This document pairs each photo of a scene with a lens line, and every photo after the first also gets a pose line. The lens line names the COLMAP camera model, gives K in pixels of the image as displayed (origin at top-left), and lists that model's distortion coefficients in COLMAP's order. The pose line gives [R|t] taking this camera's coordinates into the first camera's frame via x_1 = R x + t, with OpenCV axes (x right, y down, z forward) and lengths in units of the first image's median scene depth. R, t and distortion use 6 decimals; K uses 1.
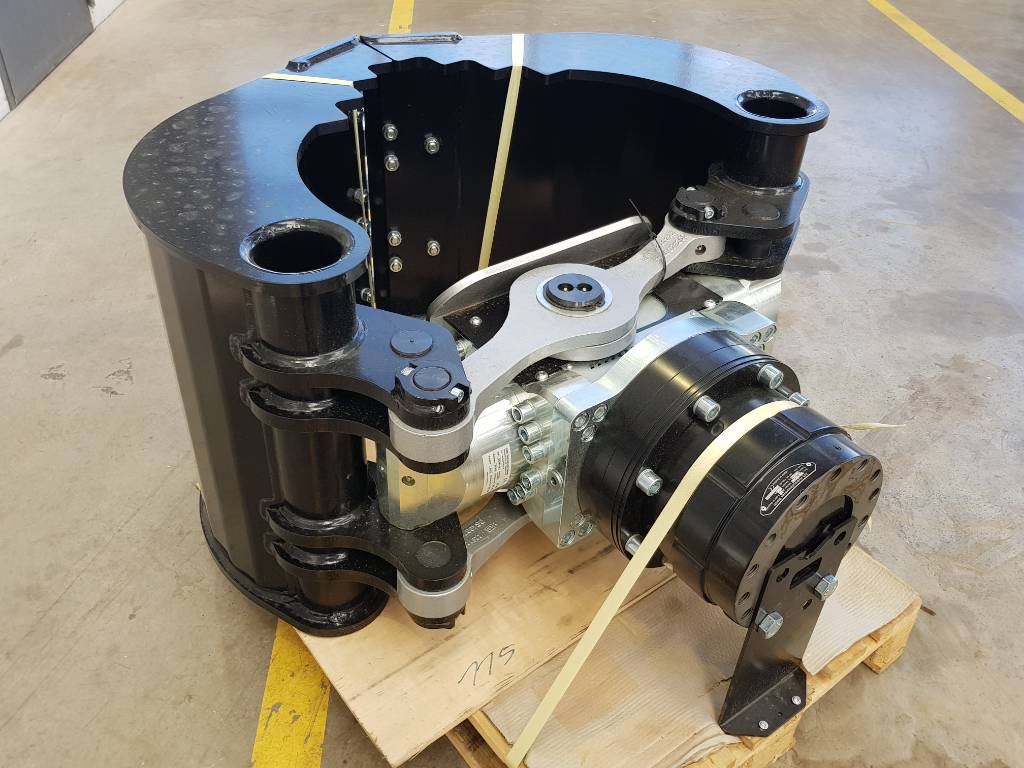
lens RADIAL K [[919.6, 0, 499.3], [0, 919.6, 365.5], [0, 0, 1]] dist [0.070137, -0.101584]
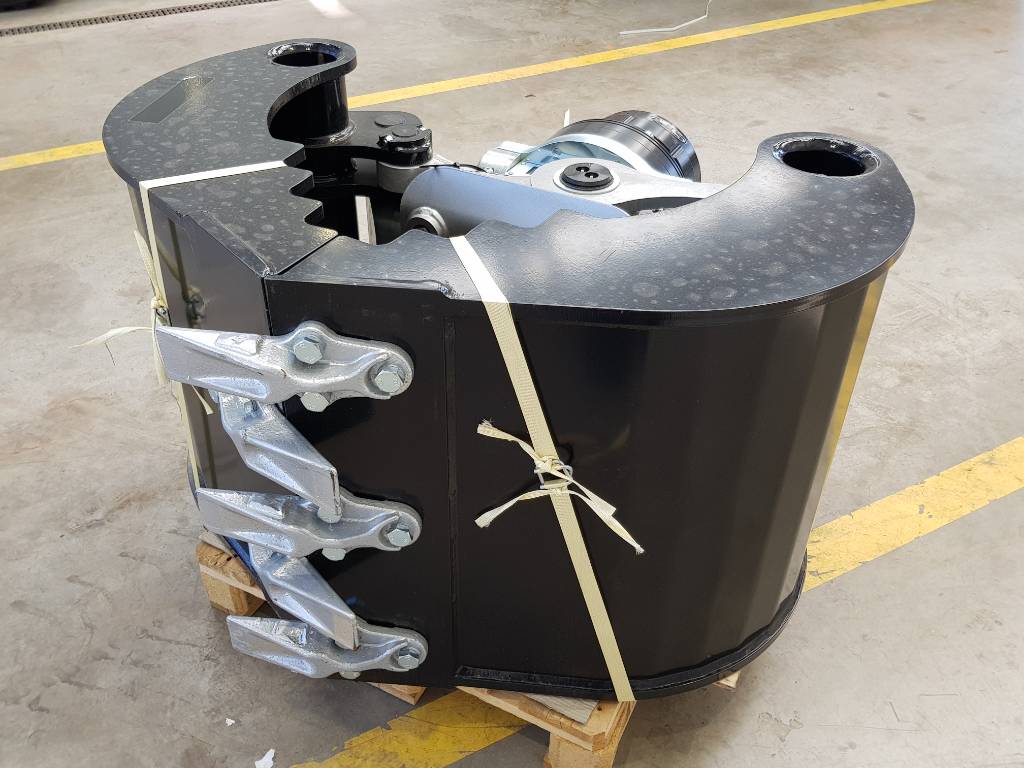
lens RADIAL K [[919.6, 0, 494.6], [0, 919.6, 365.0], [0, 0, 1]] dist [0.070137, -0.101584]
pose [[-0.428098, -0.559018, 0.710093, -0.737512], [0.524946, 0.485770, 0.698898, -0.749866], [-0.735639, 0.671957, 0.085497, 1.027698]]
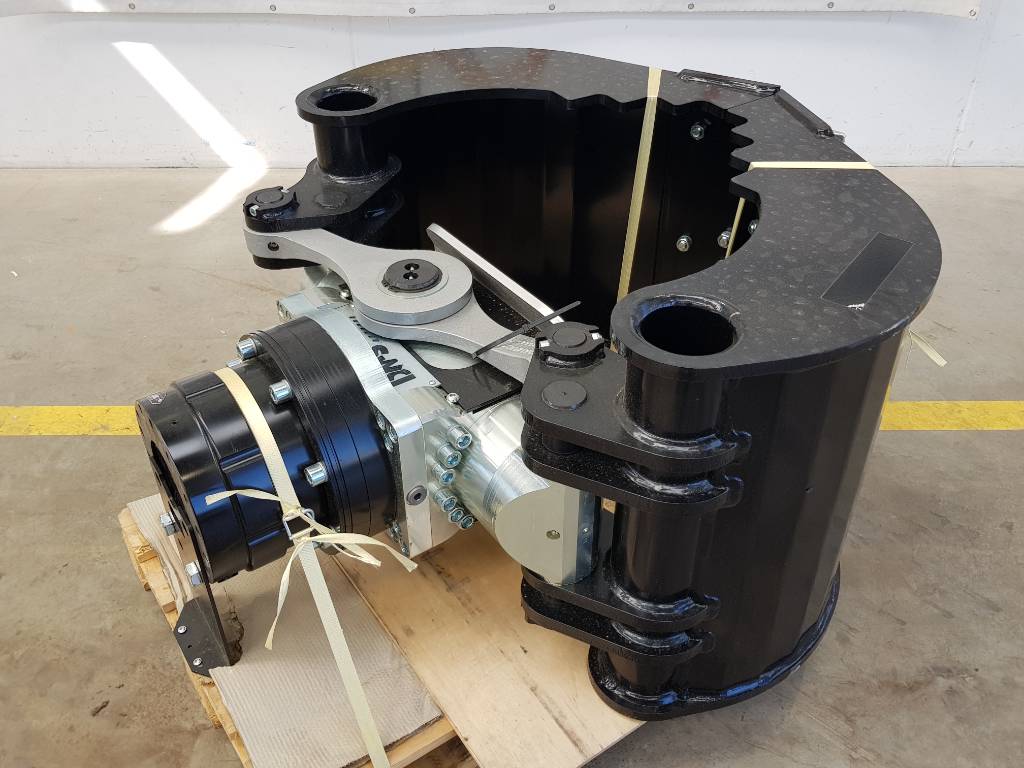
lens RADIAL K [[919.6, 0, 510.3], [0, 919.6, 362.5], [0, 0, 1]] dist [0.070137, -0.101584]
pose [[-0.027219, 0.564088, -0.825266, 0.915249], [-0.596525, 0.653297, 0.466219, -0.522511], [0.802132, 0.504982, 0.318711, 0.719995]]
